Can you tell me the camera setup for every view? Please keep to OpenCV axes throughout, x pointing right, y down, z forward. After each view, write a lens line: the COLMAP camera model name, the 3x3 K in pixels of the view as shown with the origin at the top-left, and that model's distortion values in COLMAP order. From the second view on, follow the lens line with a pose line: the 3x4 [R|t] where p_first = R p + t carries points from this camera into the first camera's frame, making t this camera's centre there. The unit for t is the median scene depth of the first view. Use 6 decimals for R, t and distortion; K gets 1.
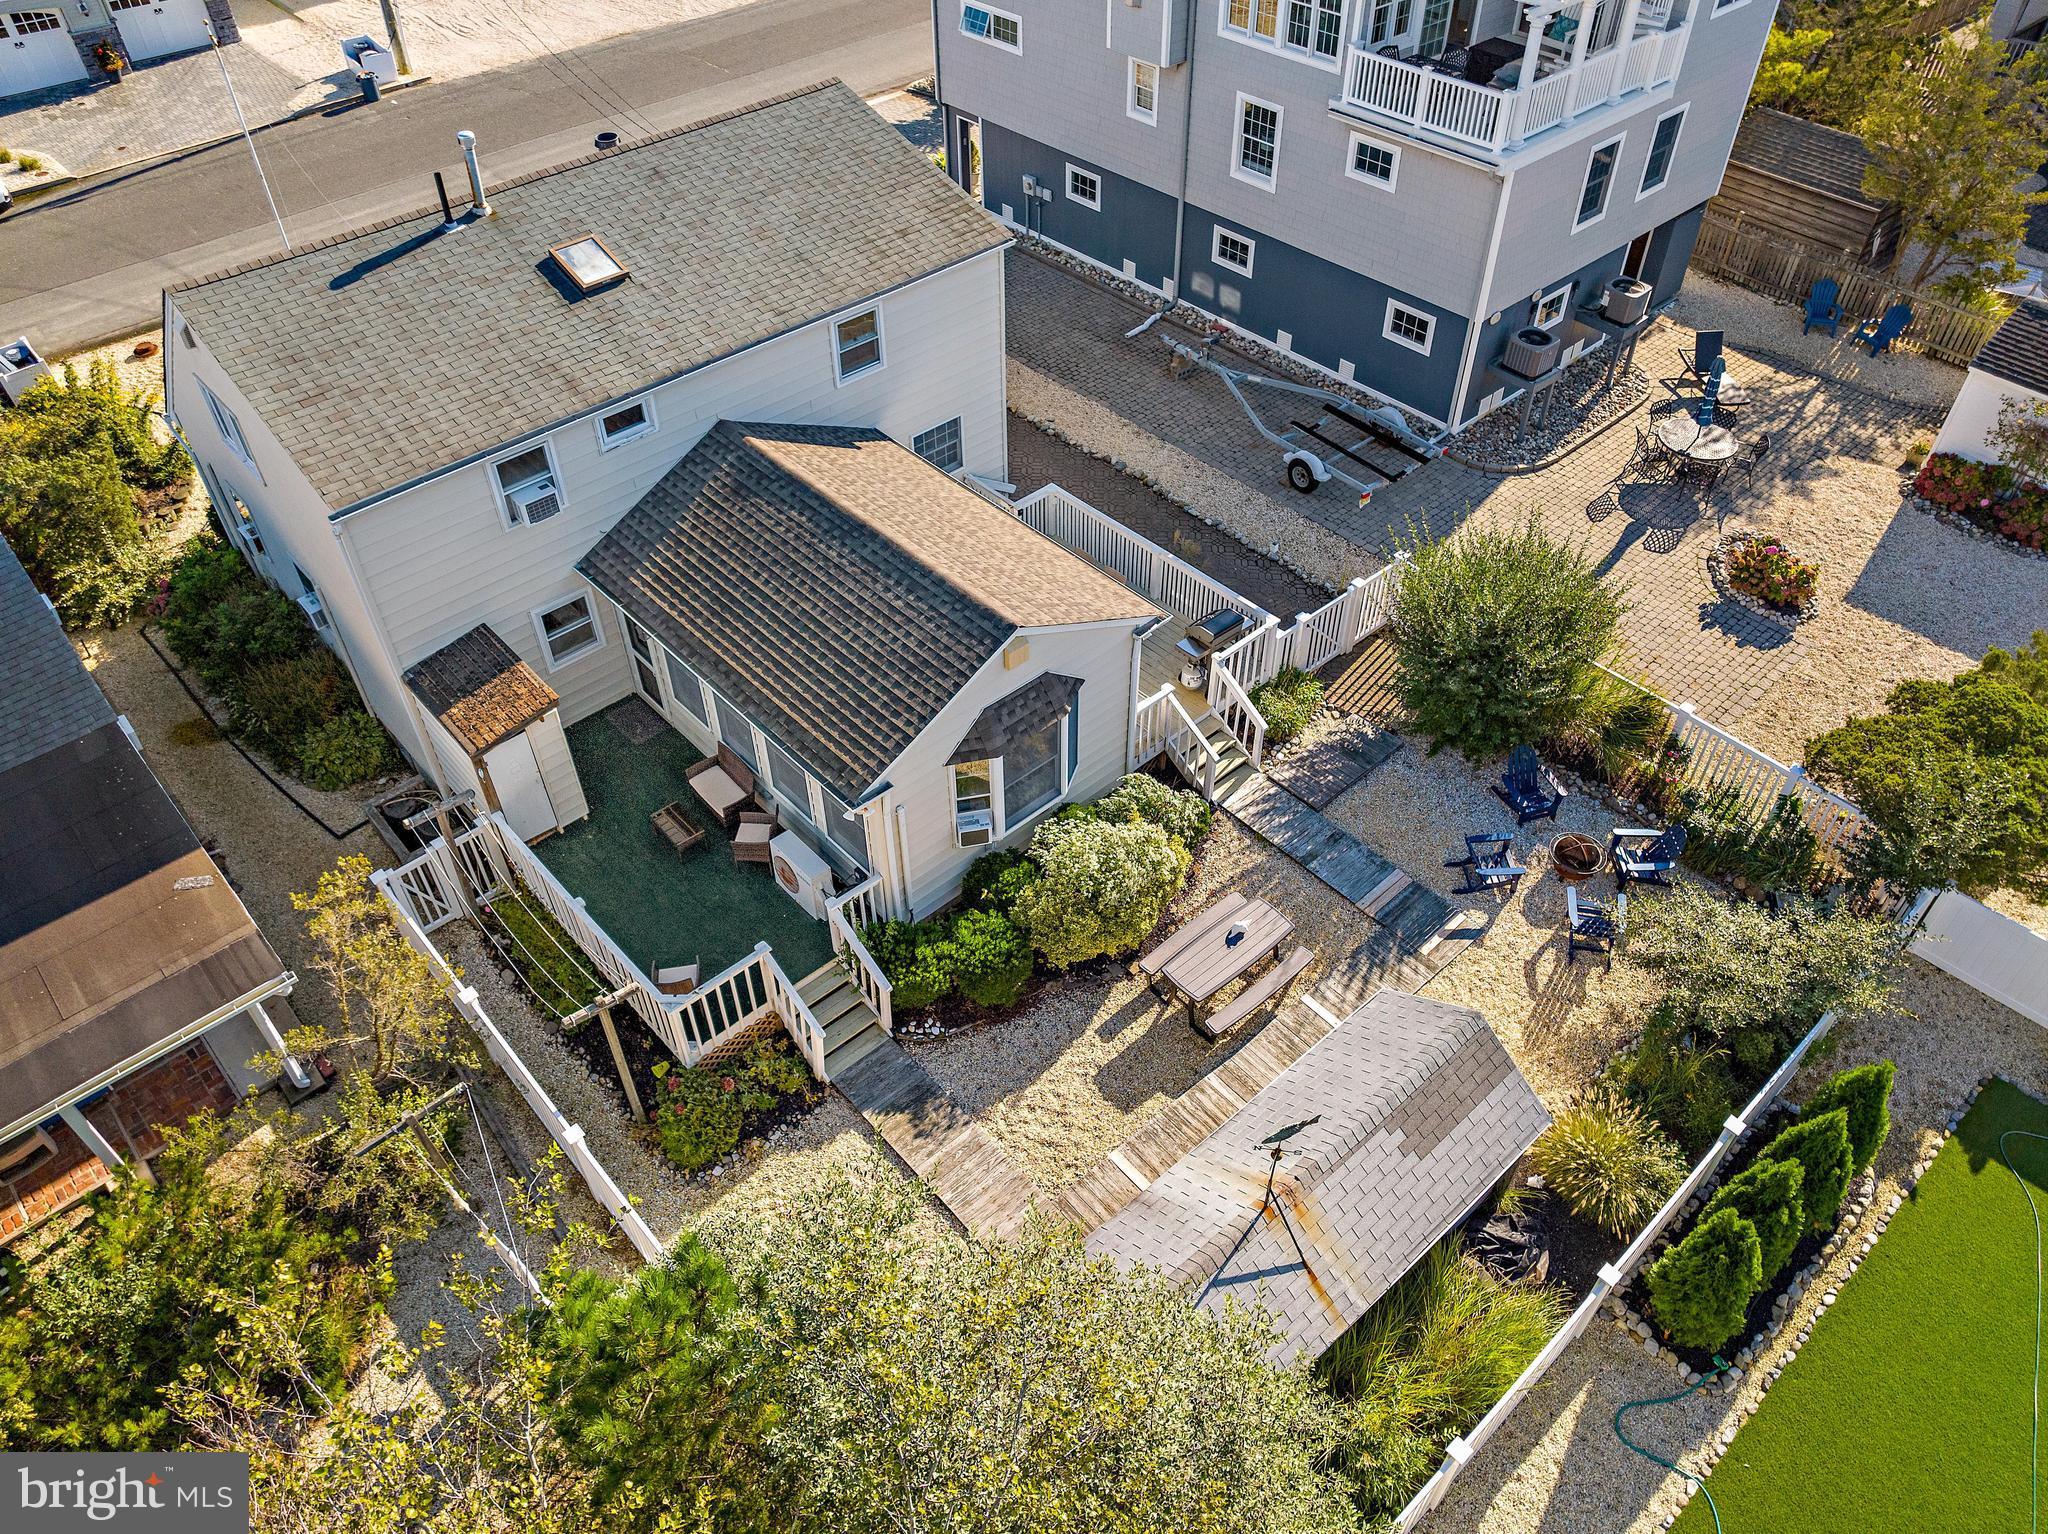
lens RADIAL K [[1452.8, 0, 1040.2], [0, 1452.8, 769.7], [0, 0, 1]] dist [-0.045032, 0.012792]
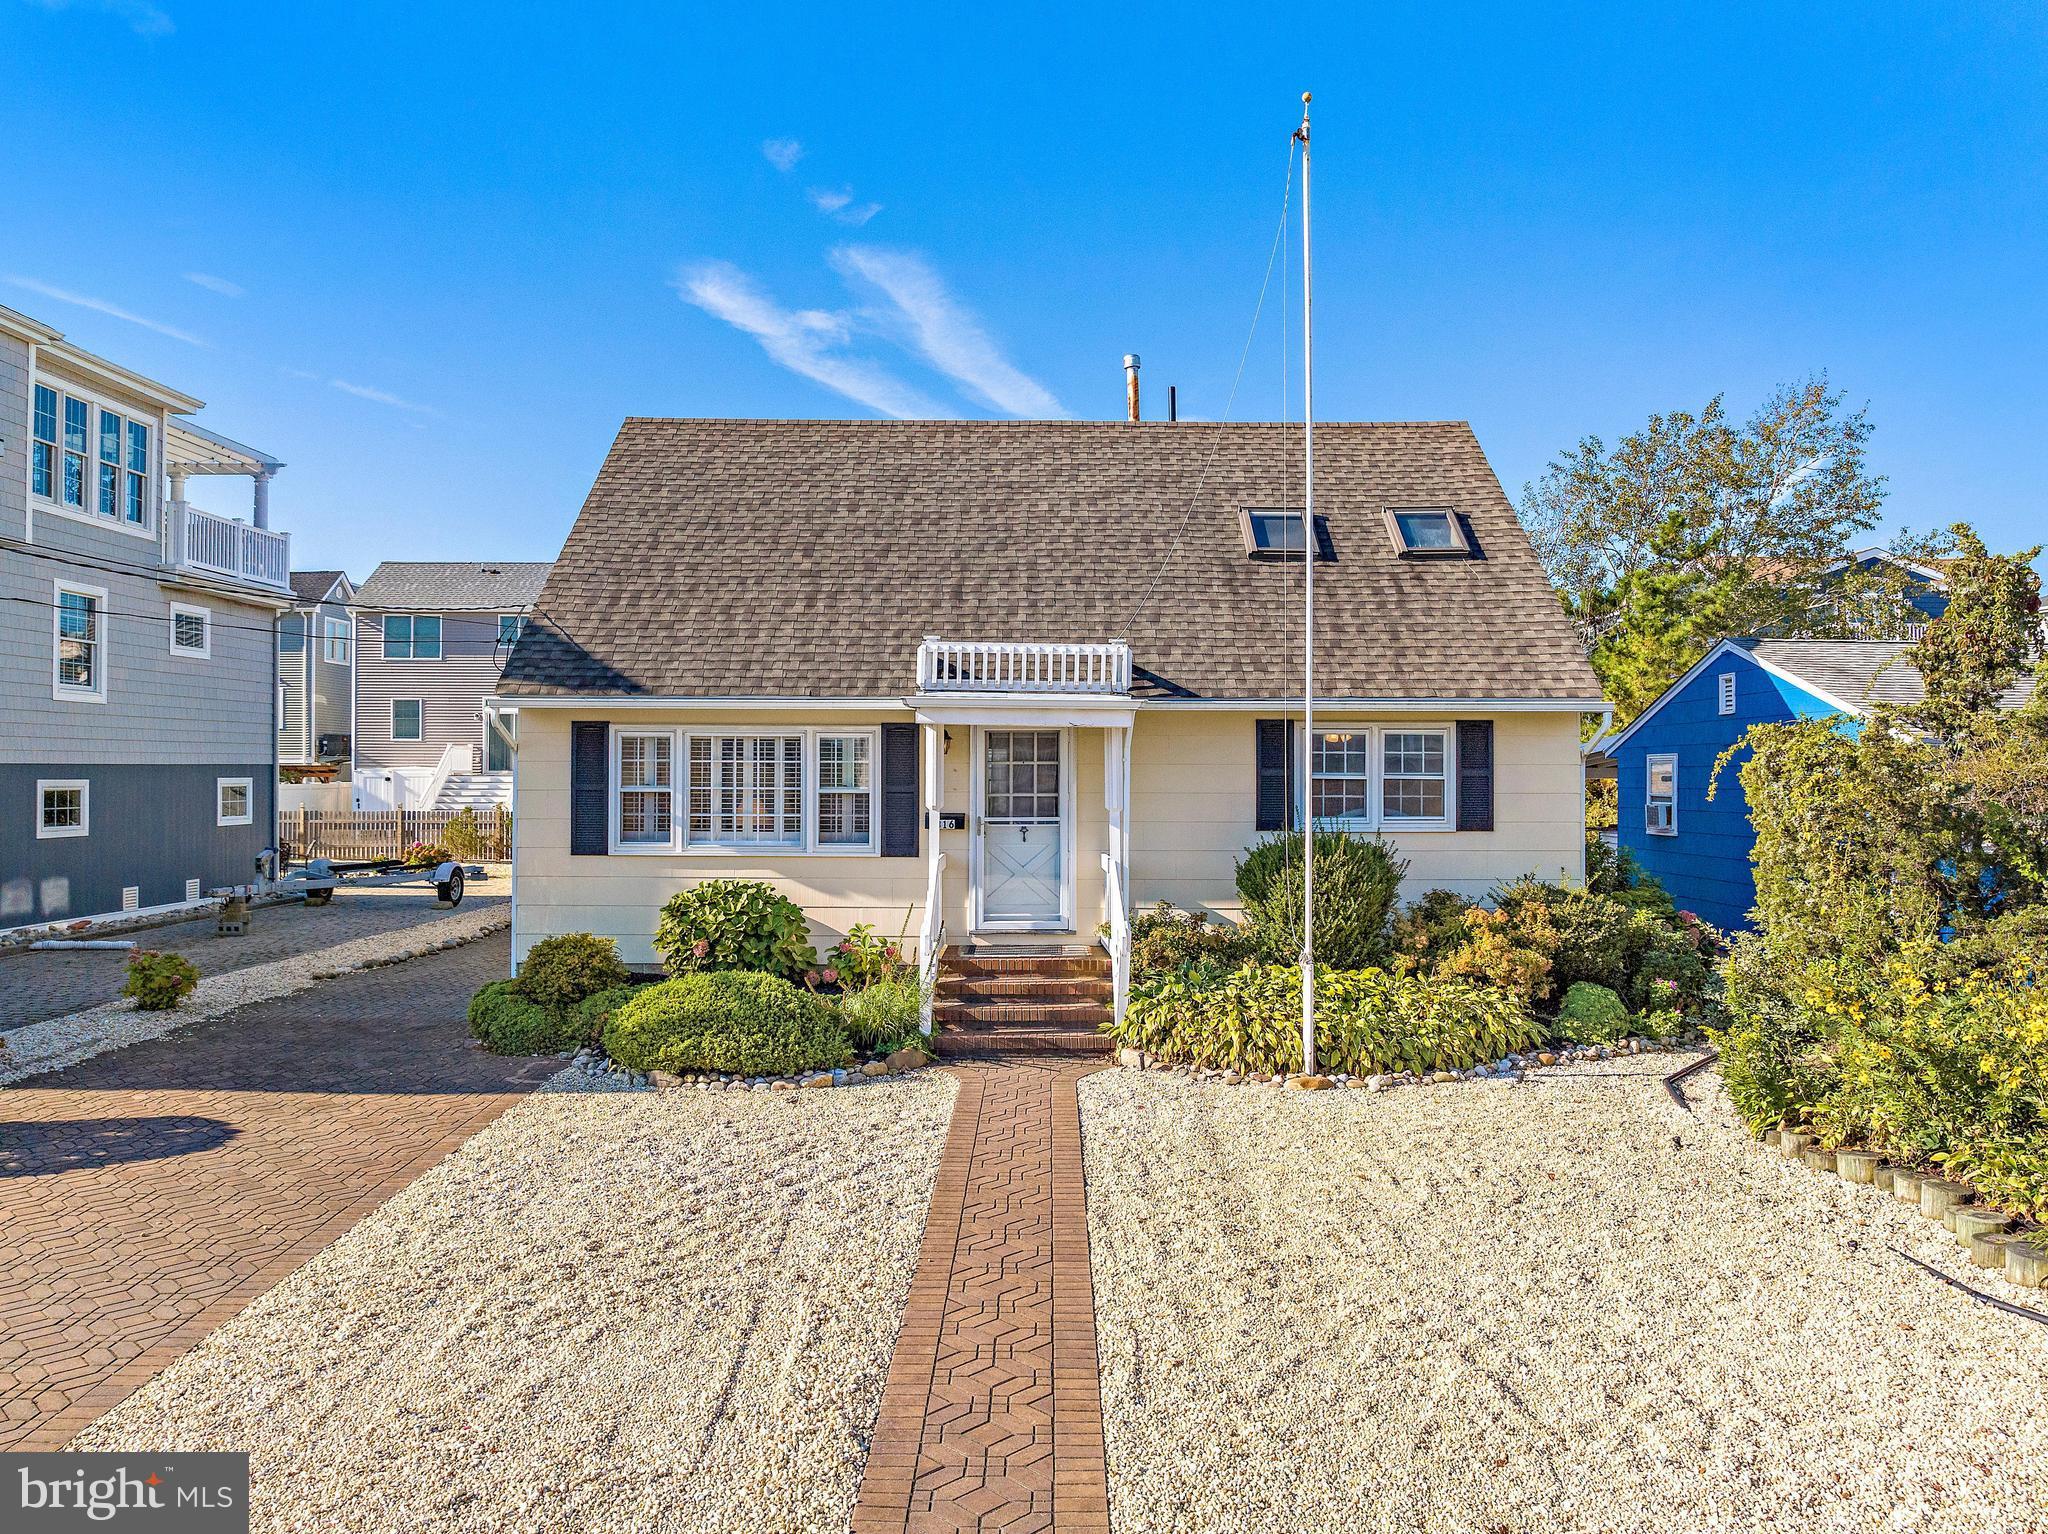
lens RADIAL K [[1452.8, 0, 1028.0], [0, 1452.8, 776.8], [0, 0, 1]] dist [-0.045032, 0.012792]
pose [[-0.739400, 0.001501, 0.673265, -0.896028], [0.472331, 0.713774, 0.517137, -0.691098], [-0.479783, 0.700375, -0.528473, 1.549561]]
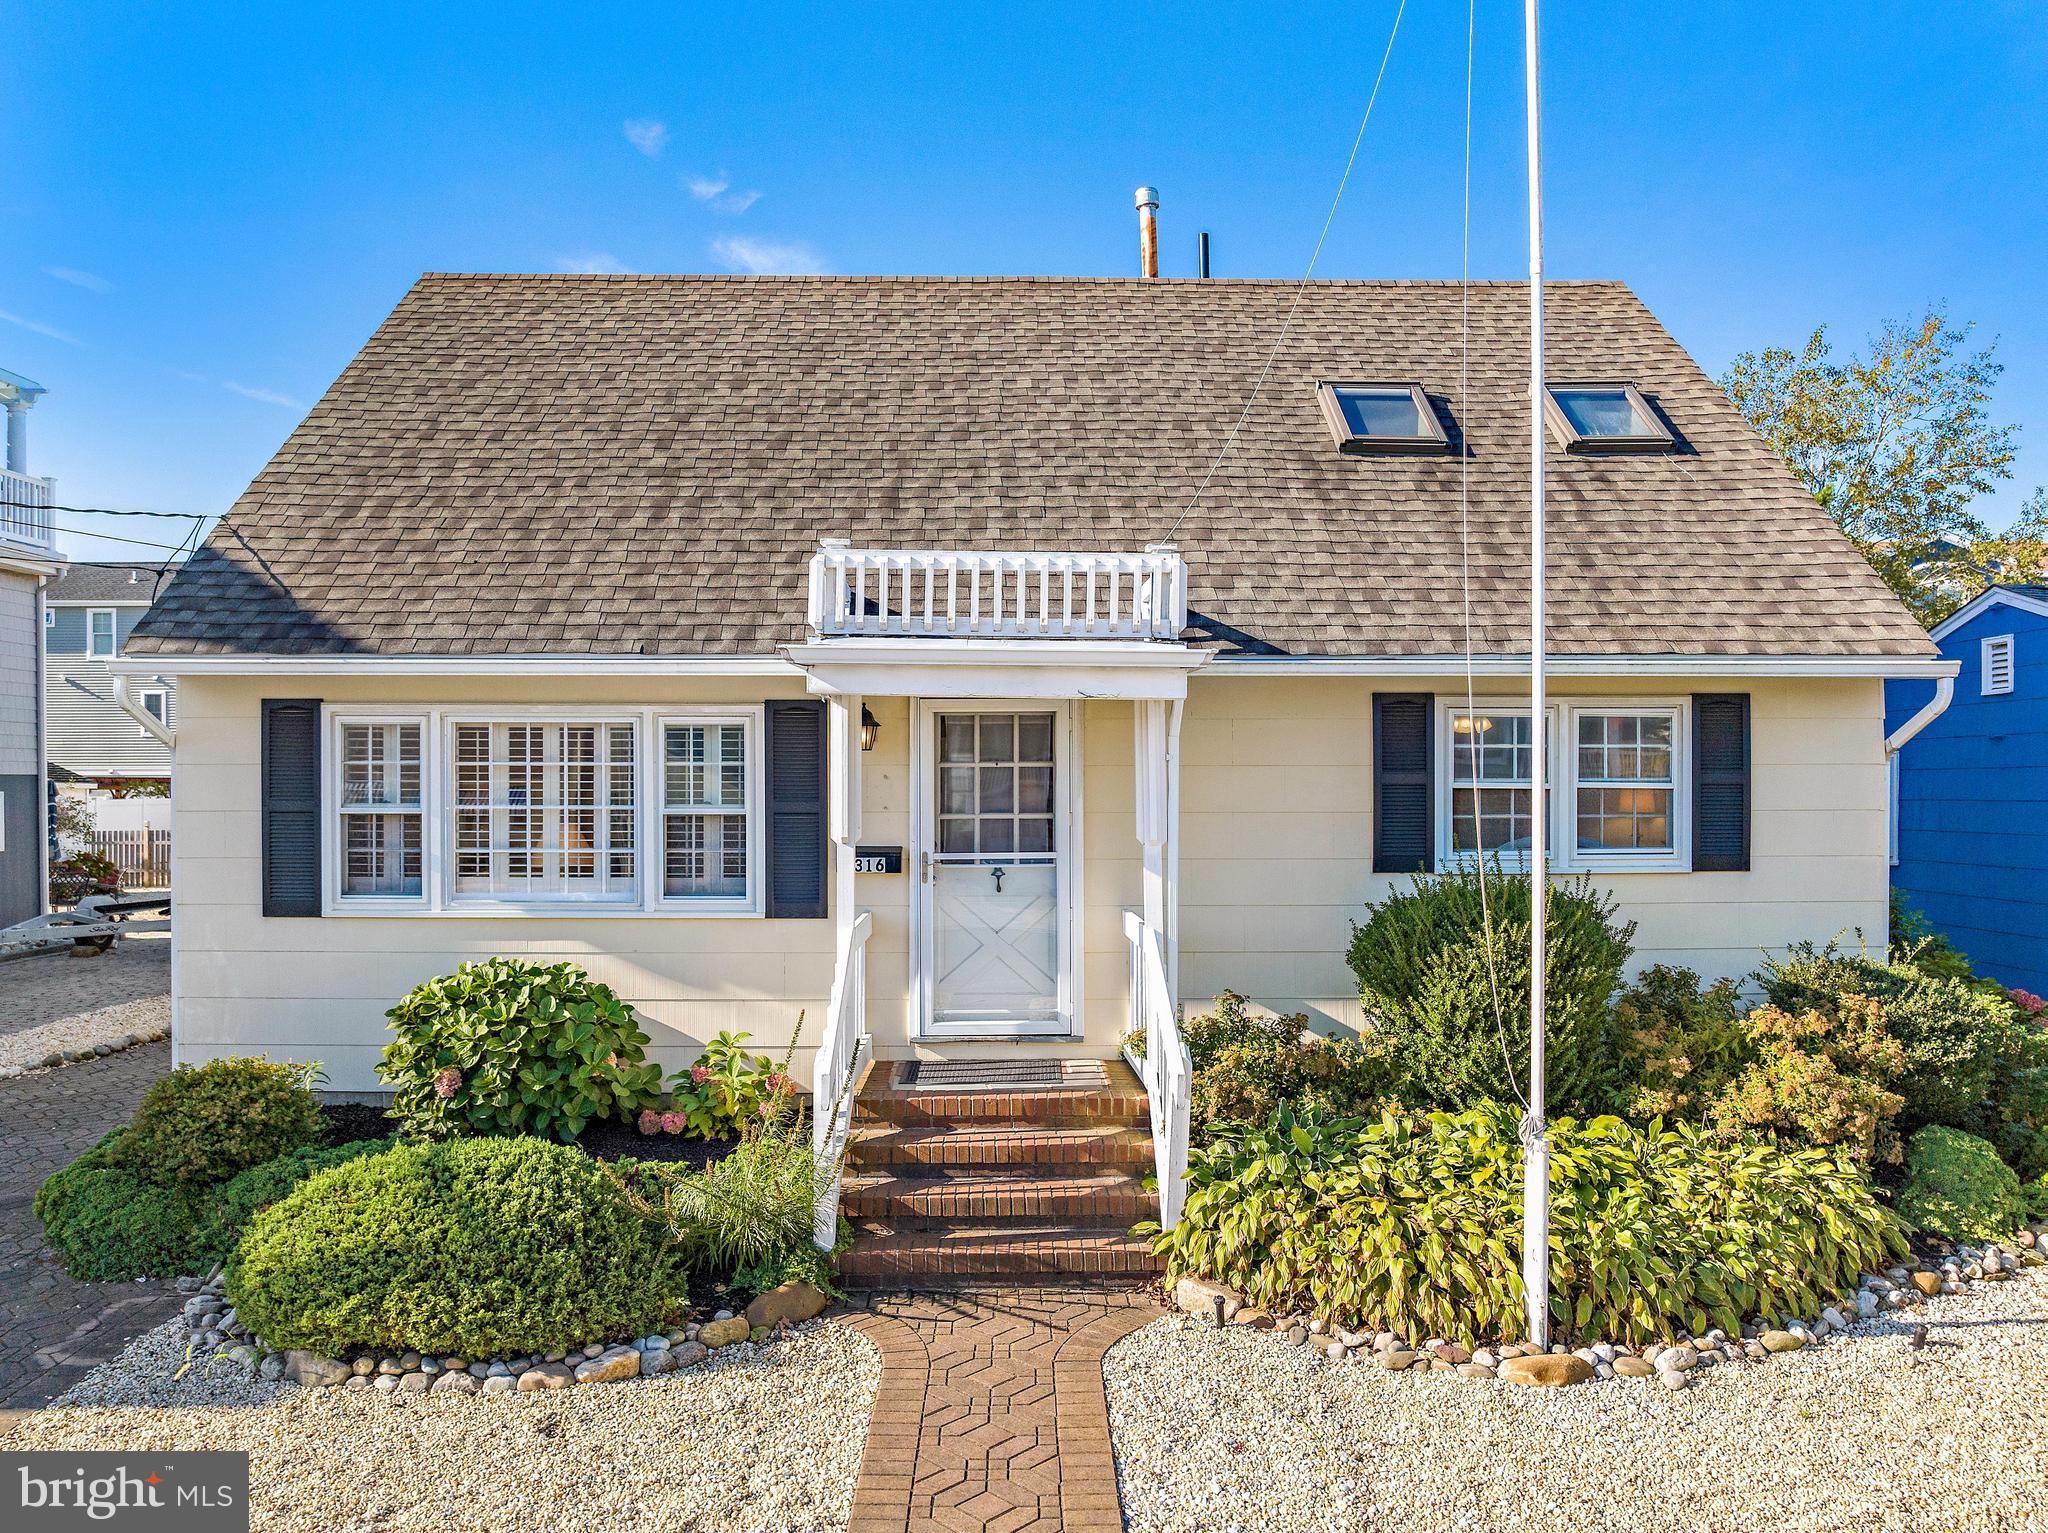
lens RADIAL K [[1452.8, 0, 1021.7], [0, 1452.8, 807.5], [0, 0, 1]] dist [-0.045032, 0.012792]
pose [[-0.750589, -0.005028, 0.660751, -0.724041], [0.466339, 0.704408, 0.535105, -0.560996], [-0.468129, 0.709778, -0.526375, 1.416696]]
